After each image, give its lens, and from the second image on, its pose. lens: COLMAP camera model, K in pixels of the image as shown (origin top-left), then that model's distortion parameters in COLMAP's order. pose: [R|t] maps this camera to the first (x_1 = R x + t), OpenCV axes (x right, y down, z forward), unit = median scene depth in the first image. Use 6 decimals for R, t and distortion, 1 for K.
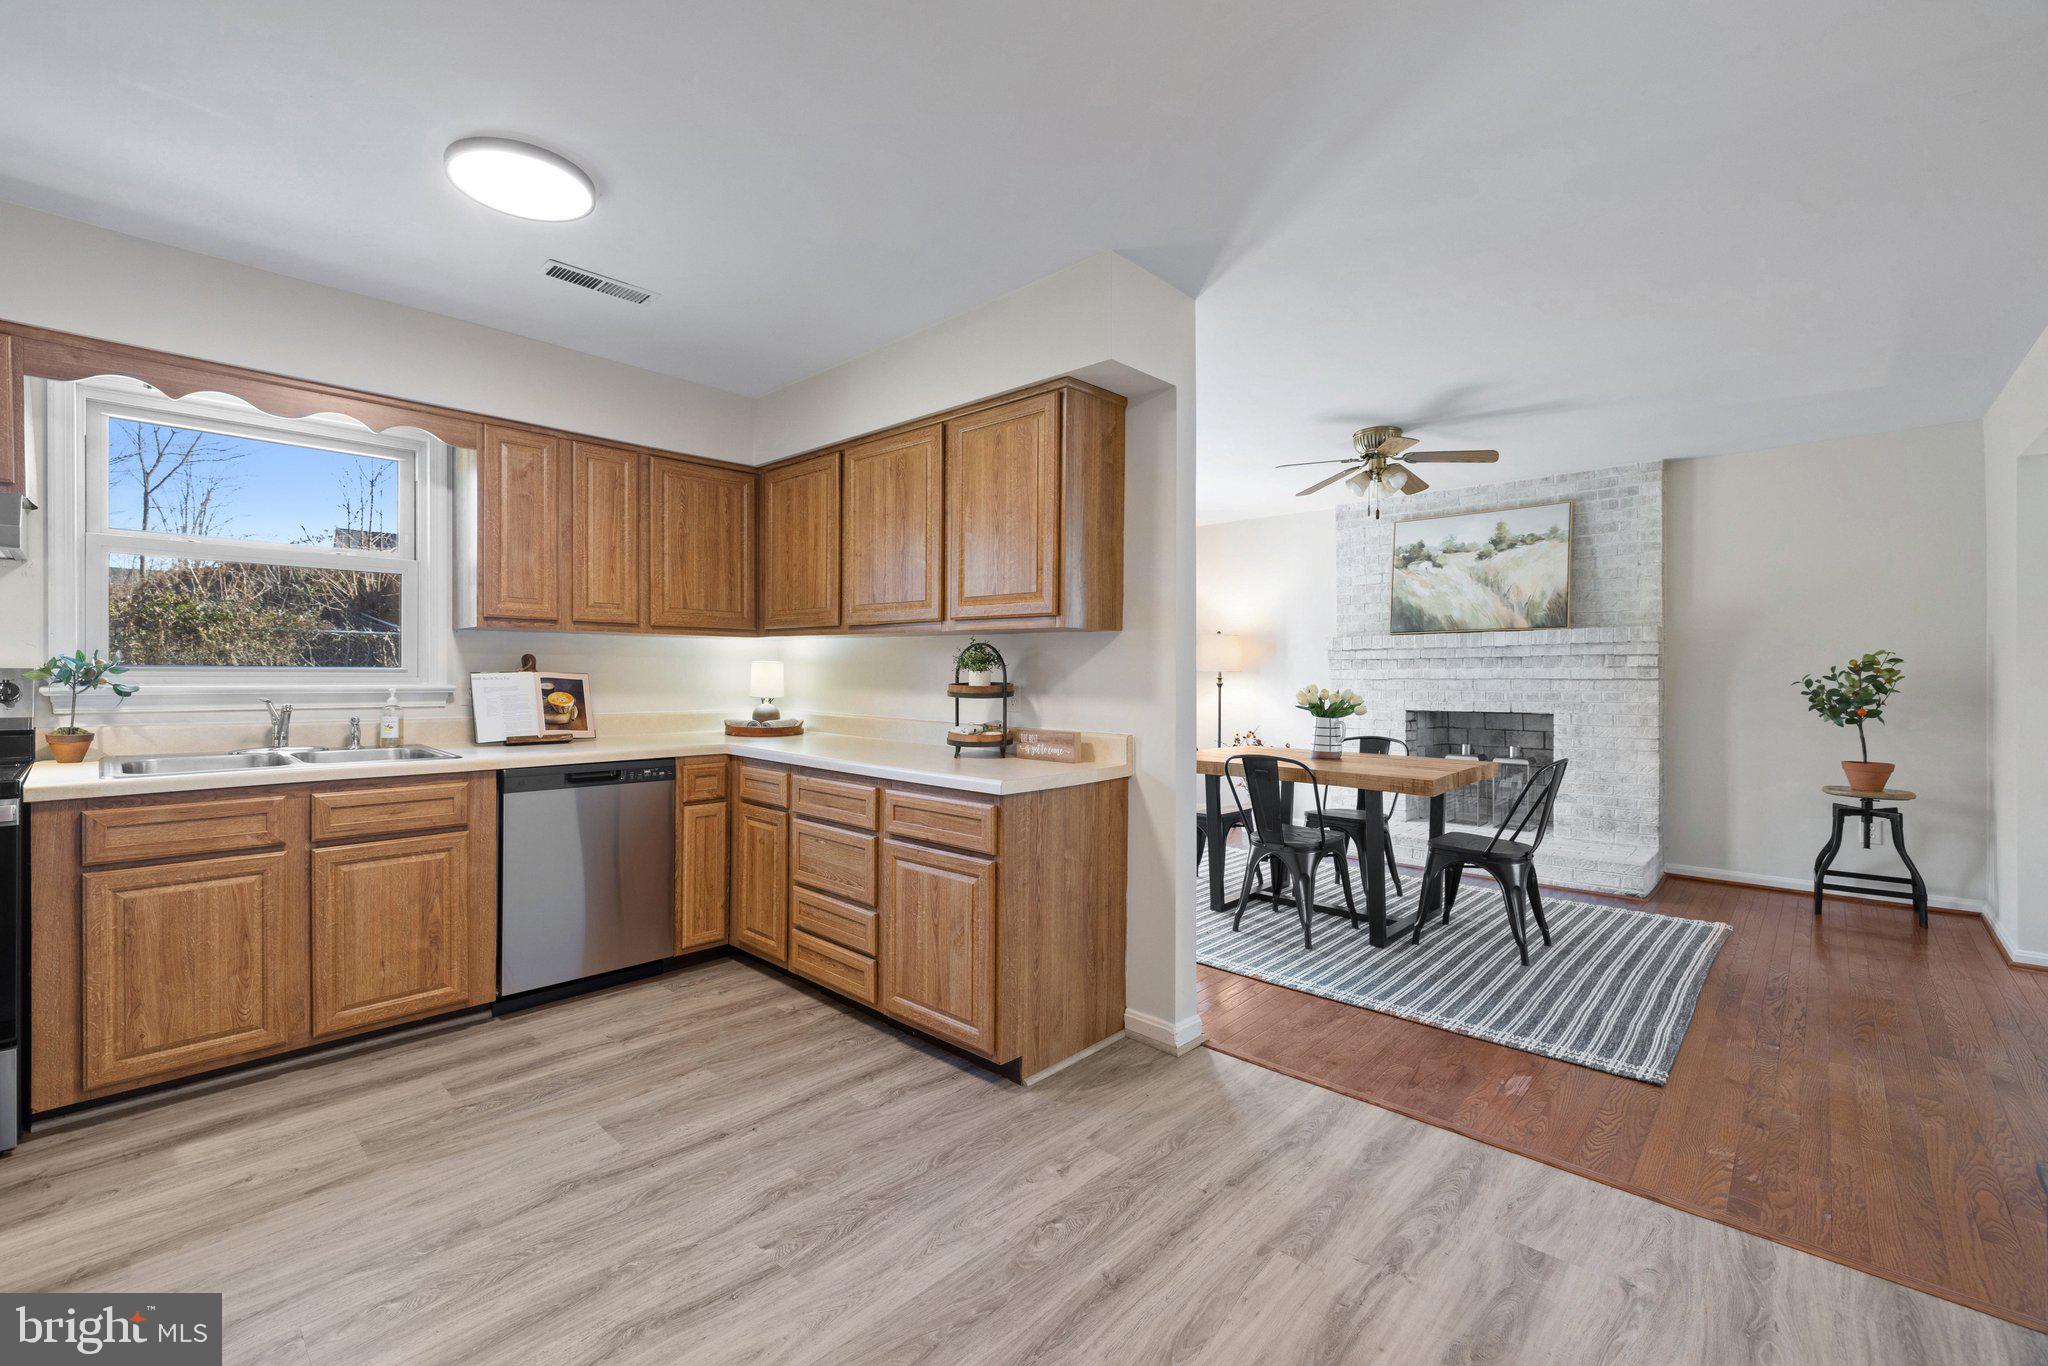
lens RADIAL K [[866.7, 0, 1000.5], [0, 866.7, 680.6], [0, 0, 1]] dist [0.002464, 0.000232]
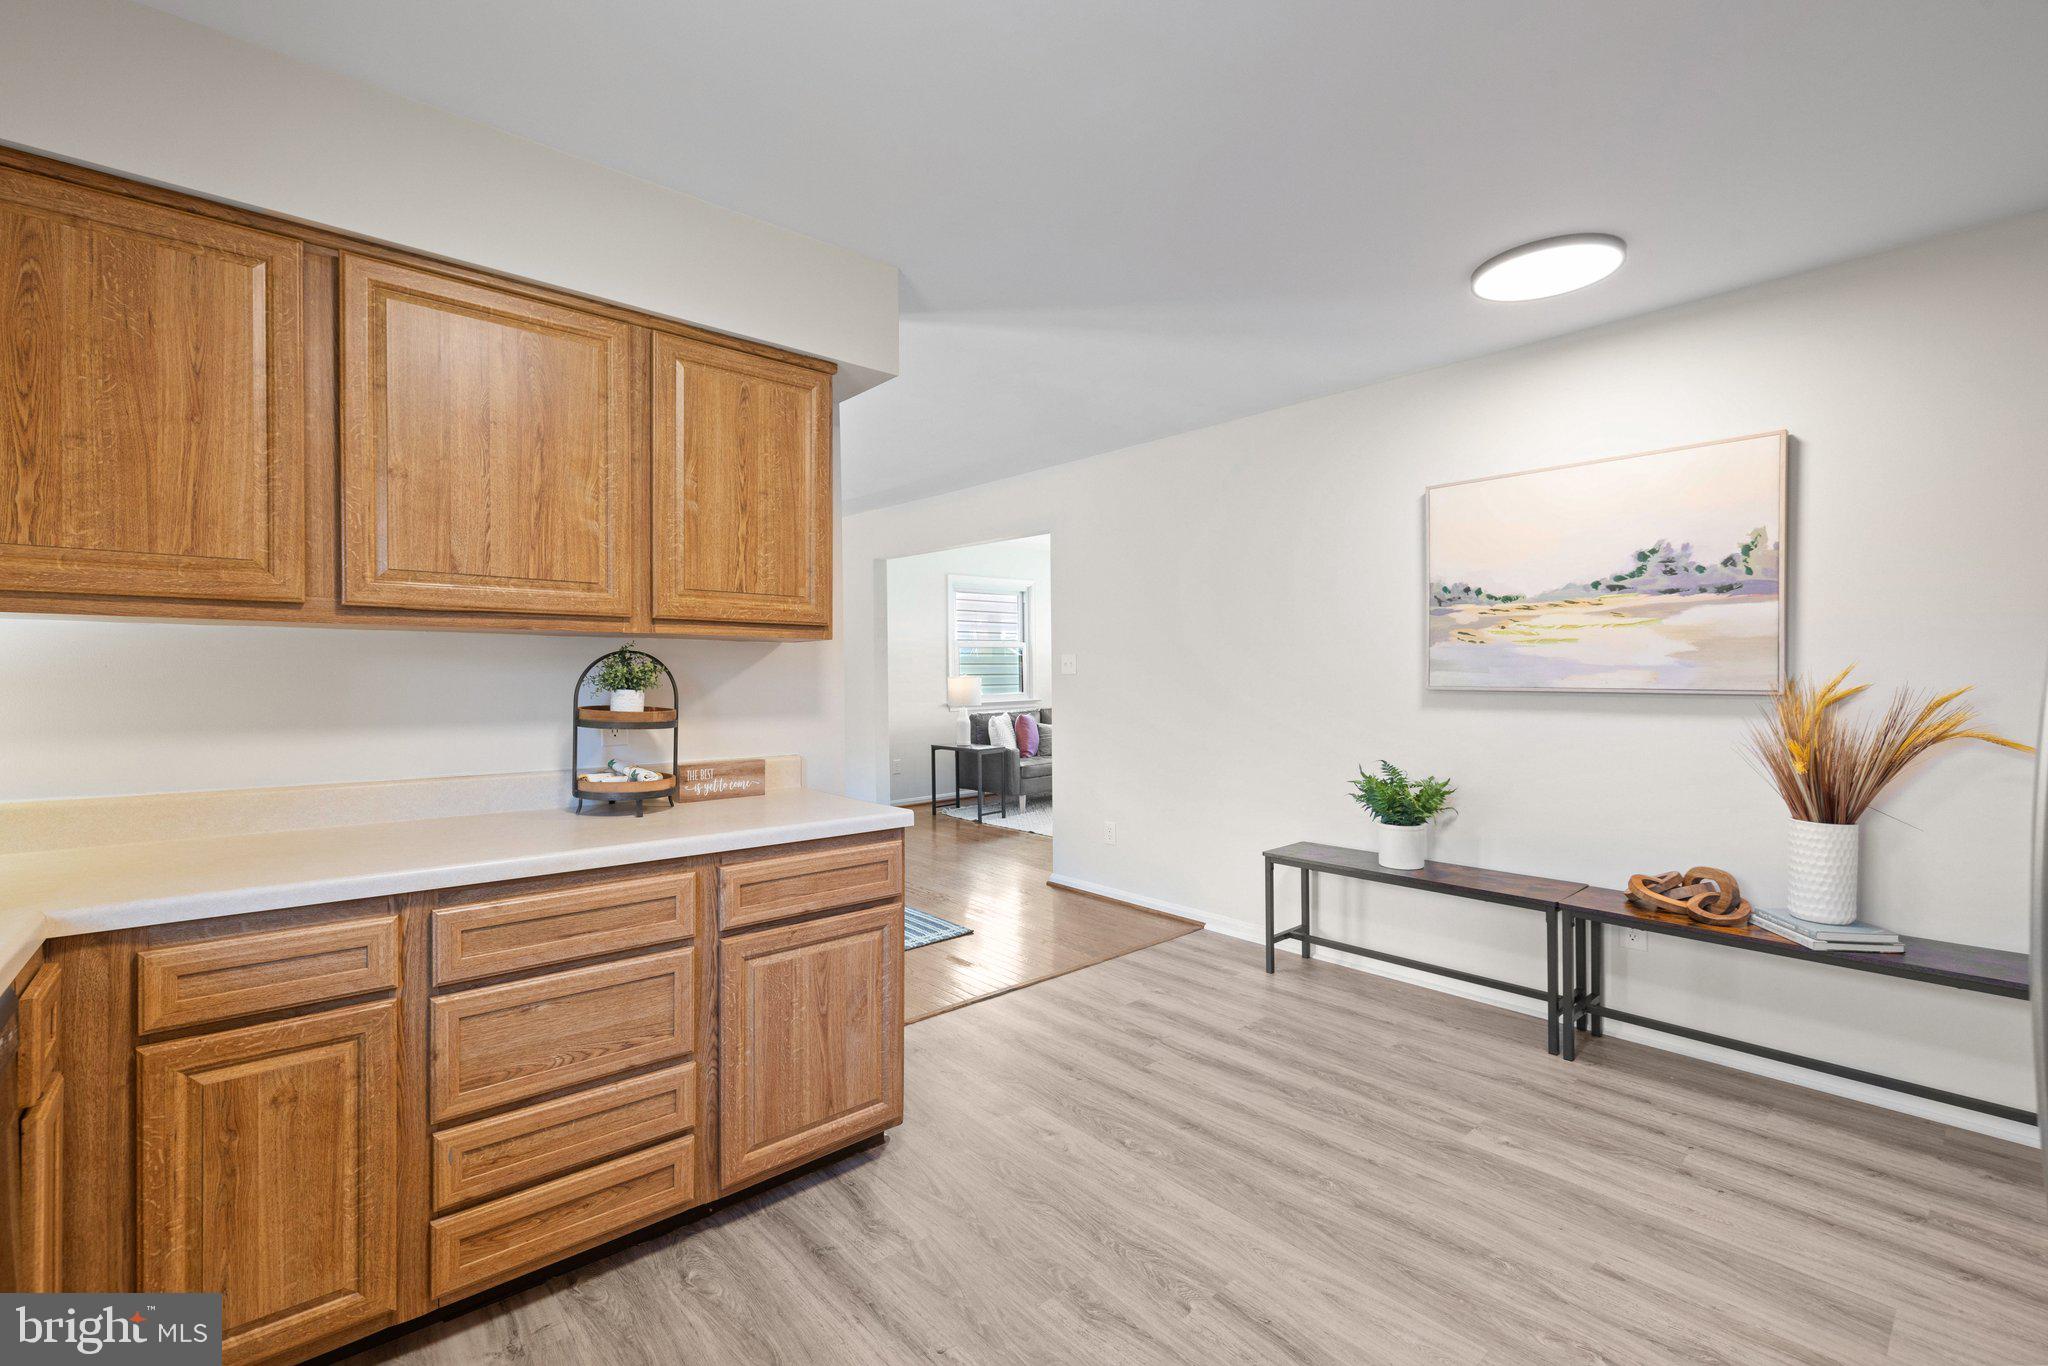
lens RADIAL K [[873.3, 0, 994.1], [0, 873.3, 684.4], [0, 0, 1]] dist [-0.001707, -0.000404]
pose [[0.097068, -0.018003, 0.995115, -0.633719], [0.011052, 0.999794, 0.017009, -0.022077], [-0.995216, 0.009347, 0.097247, 0.576088]]
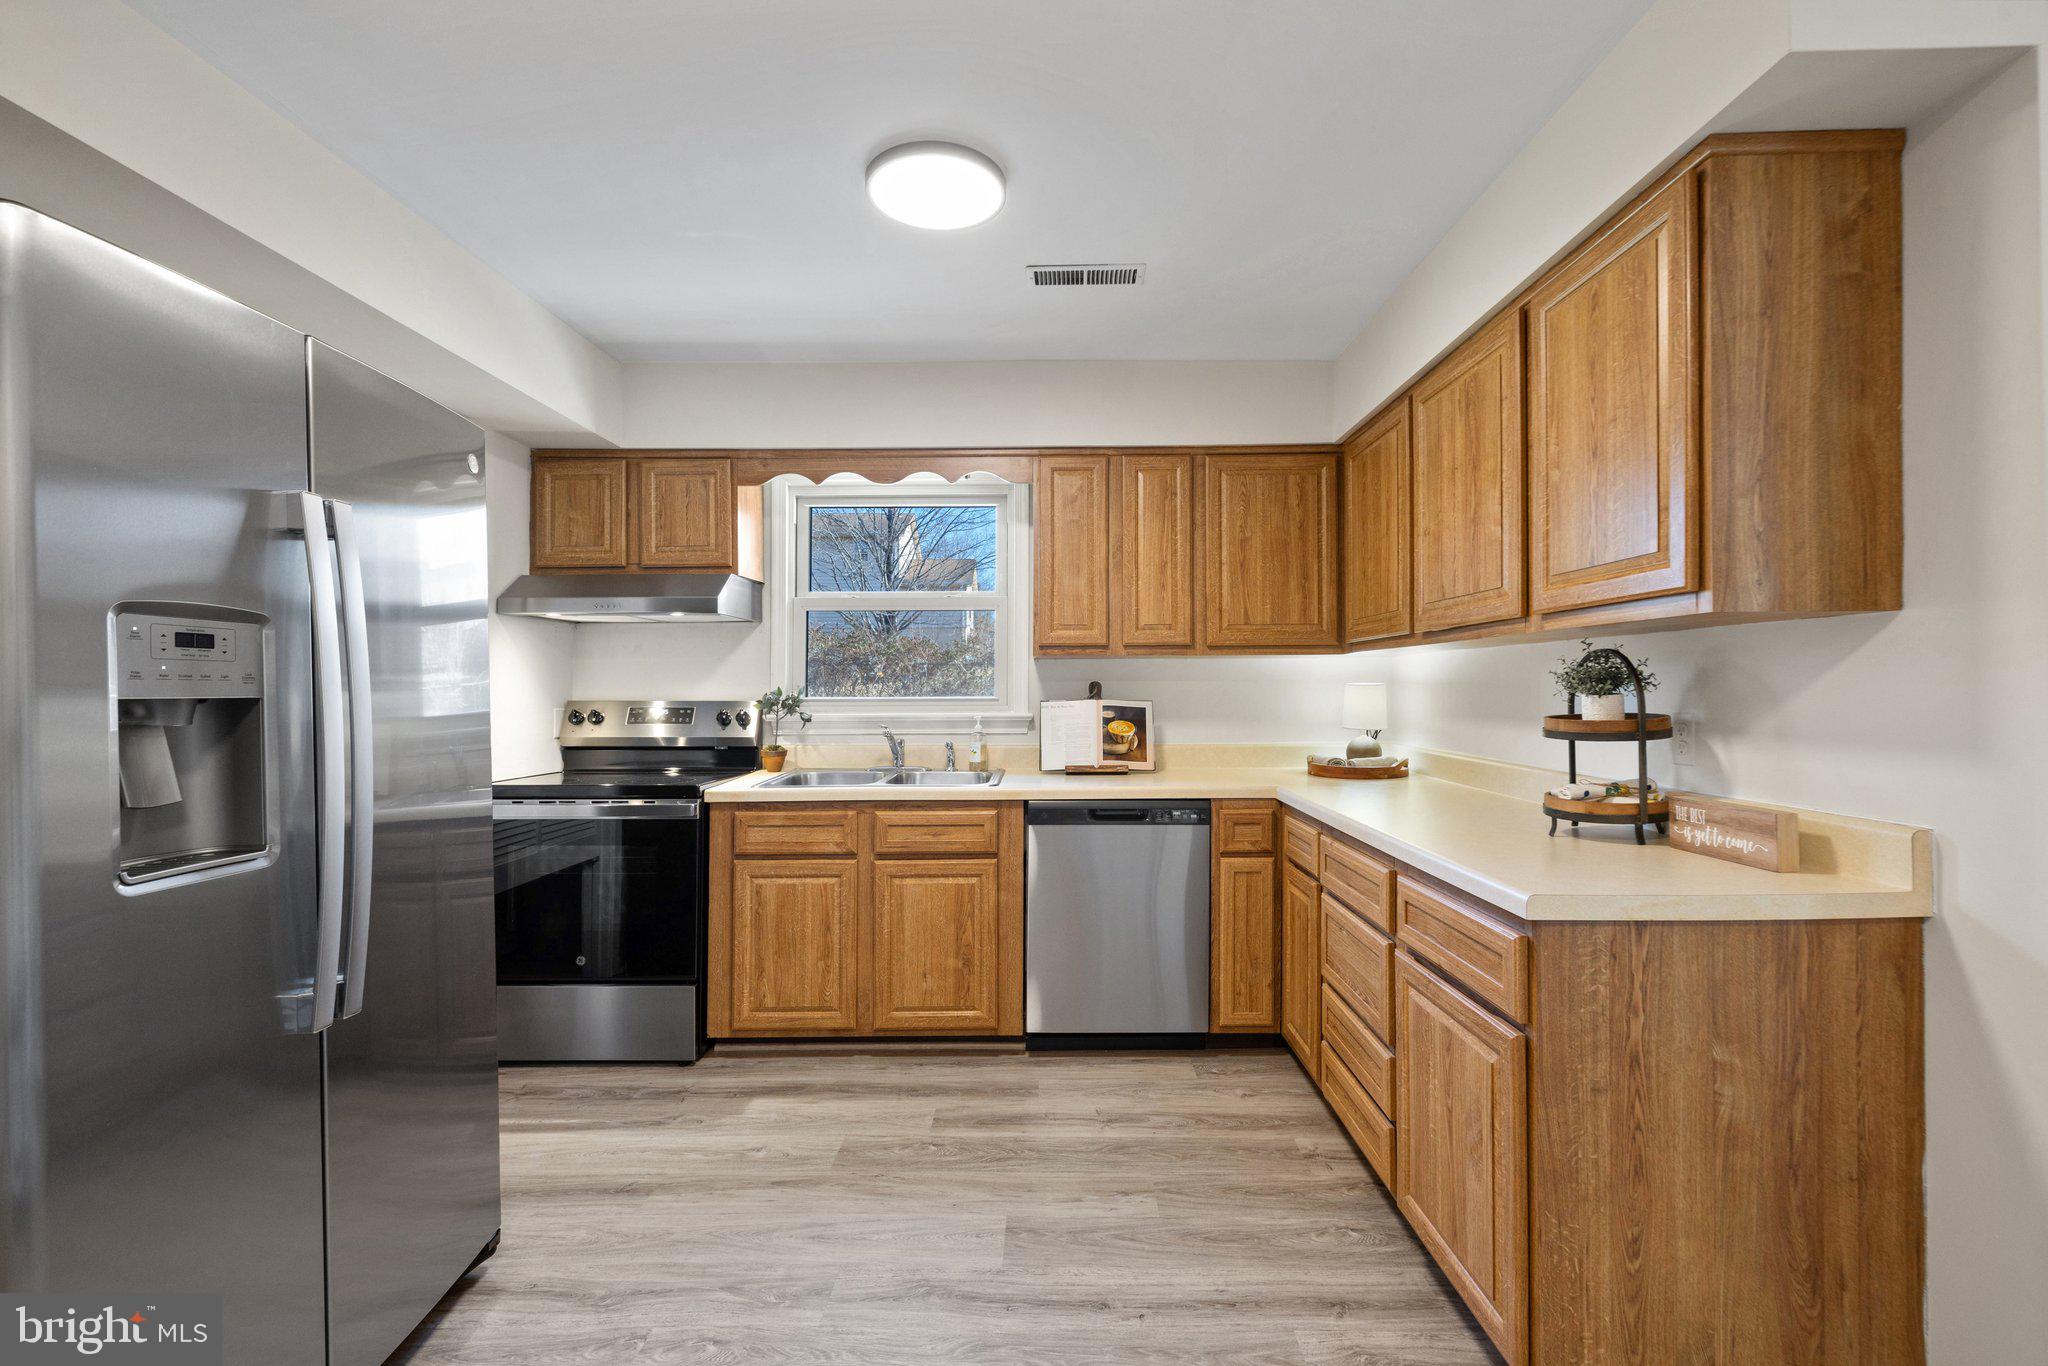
lens RADIAL K [[893.1, 0, 1031.4], [0, 893.1, 685.5], [0, 0, 1]] dist [0.001793, 0.000266]
pose [[0.689535, -0.016996, -0.724053, 0.139259], [0.004132, 0.999801, -0.019534, -0.006666], [0.724240, 0.010477, 0.689468, 0.255808]]
